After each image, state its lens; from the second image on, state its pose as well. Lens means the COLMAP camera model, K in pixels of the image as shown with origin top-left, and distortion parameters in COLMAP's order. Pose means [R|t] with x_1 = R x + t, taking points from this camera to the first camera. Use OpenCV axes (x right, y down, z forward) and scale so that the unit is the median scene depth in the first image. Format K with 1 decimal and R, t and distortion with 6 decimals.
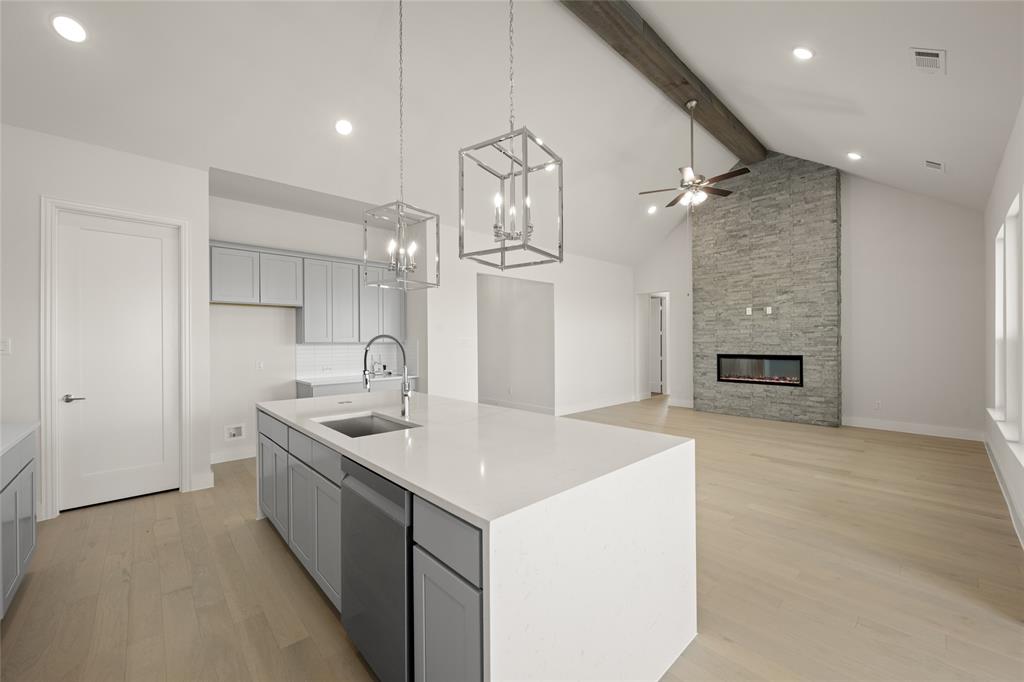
lens RADIAL K [[400.1, 0, 514.5], [0, 400.1, 341.2], [0, 0, 1]] dist [0.000274, -0.000221]
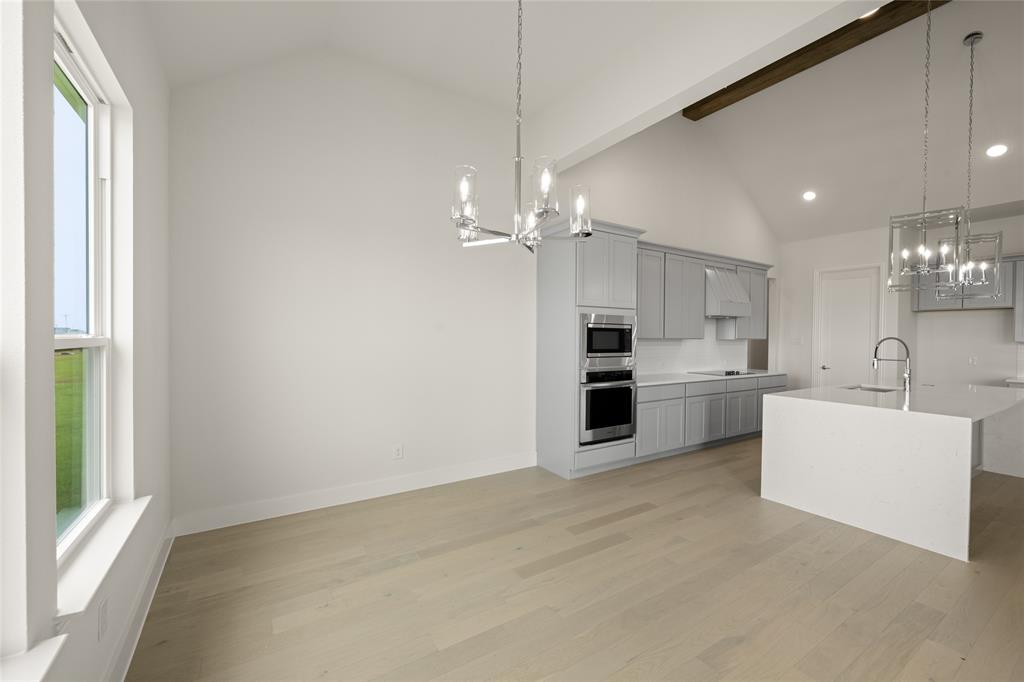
lens RADIAL K [[417.5, 0, 515.3], [0, 417.5, 340.8], [0, 0, 1]] dist [-0.000134, 0.000176]
pose [[-0.176171, 0.016601, -0.984220, 1.055200], [-0.004684, 0.999832, 0.017703, -0.016159], [0.984348, 0.007729, -0.176064, -0.126721]]
